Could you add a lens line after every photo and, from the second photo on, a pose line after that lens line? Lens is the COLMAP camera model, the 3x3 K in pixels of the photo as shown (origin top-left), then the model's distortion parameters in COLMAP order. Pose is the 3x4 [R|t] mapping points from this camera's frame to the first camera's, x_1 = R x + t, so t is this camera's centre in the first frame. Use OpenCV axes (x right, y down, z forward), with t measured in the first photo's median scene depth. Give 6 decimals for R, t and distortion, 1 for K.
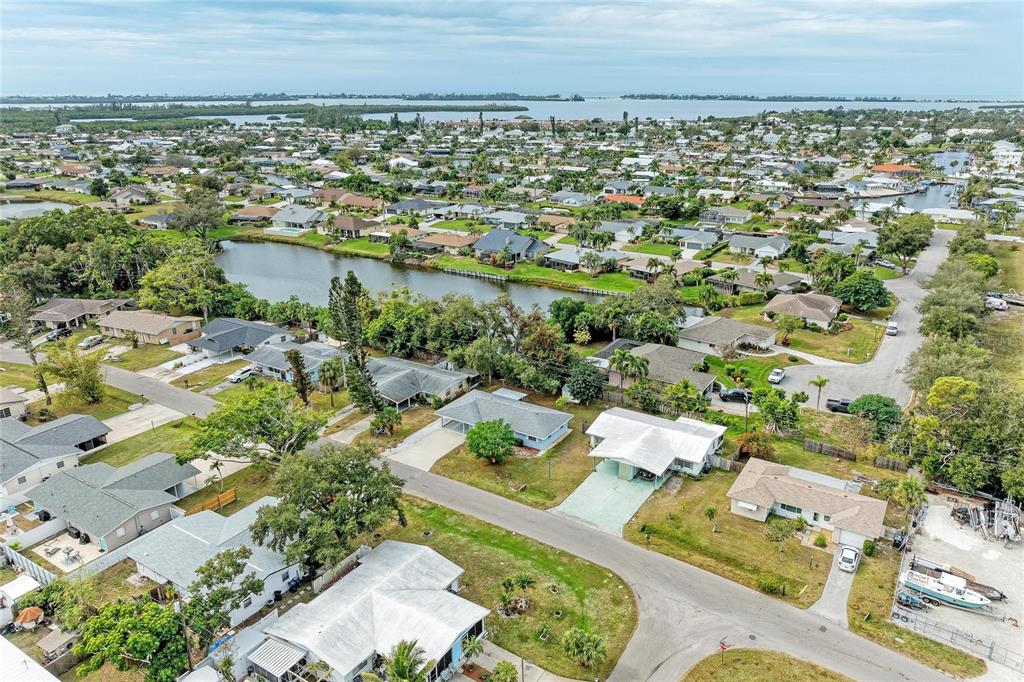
lens RADIAL K [[728.9, 0, 512.0], [0, 728.9, 341.0], [0, 0, 1]] dist [0.003494, -0.056664]
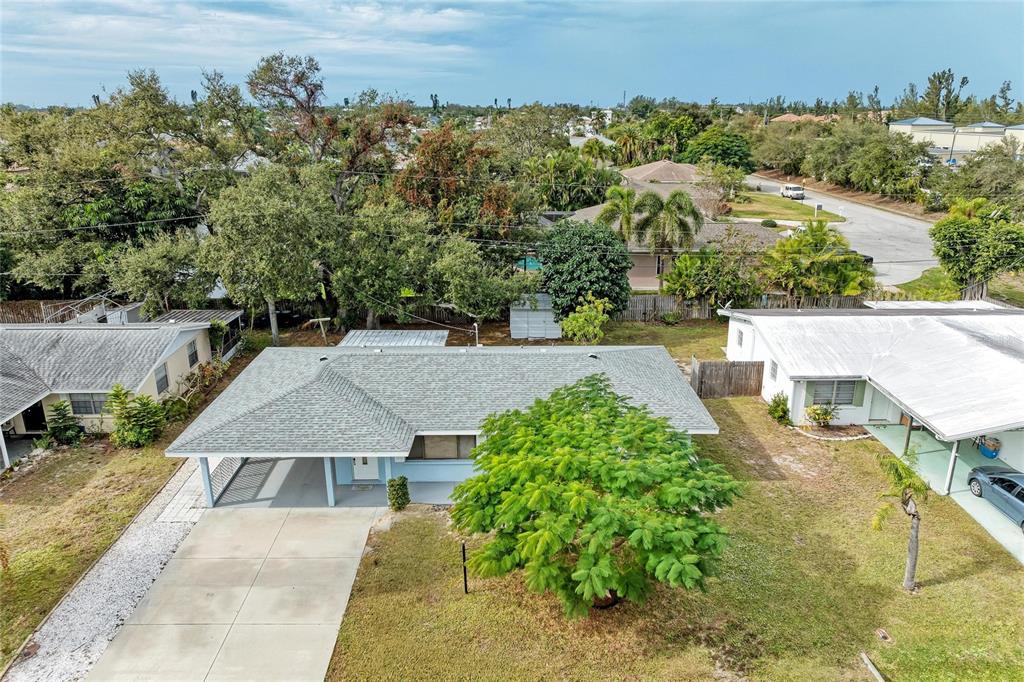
lens RADIAL K [[738.7, 0, 512.0], [0, 738.7, 341.0], [0, 0, 1]] dist [-0.018753, 0.003076]
pose [[0.836754, -0.169261, 0.520762, -0.066610], [0.181948, 0.982934, 0.027127, 0.040430], [-0.516466, 0.072053, 0.853271, 0.390299]]
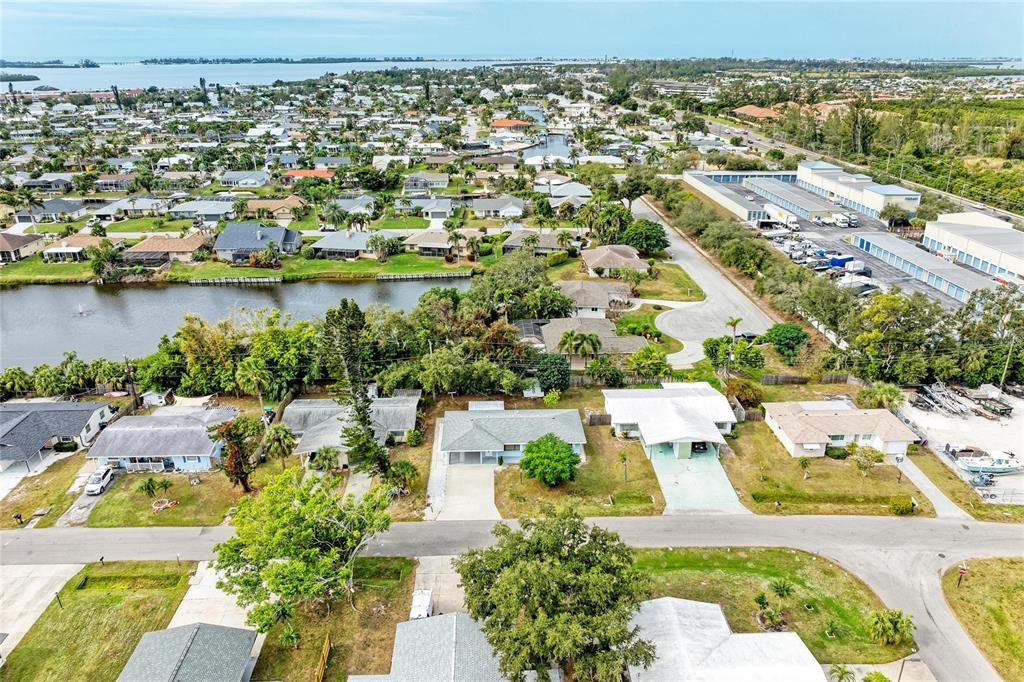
lens RADIAL K [[738.7, 0, 512.0], [0, 738.7, 341.0], [0, 0, 1]] dist [-0.018753, 0.003076]
pose [[0.824540, -0.209284, 0.525675, -0.231940], [0.187131, 0.977661, 0.095710, -0.044424], [-0.533963, 0.019453, 0.845284, 0.129572]]
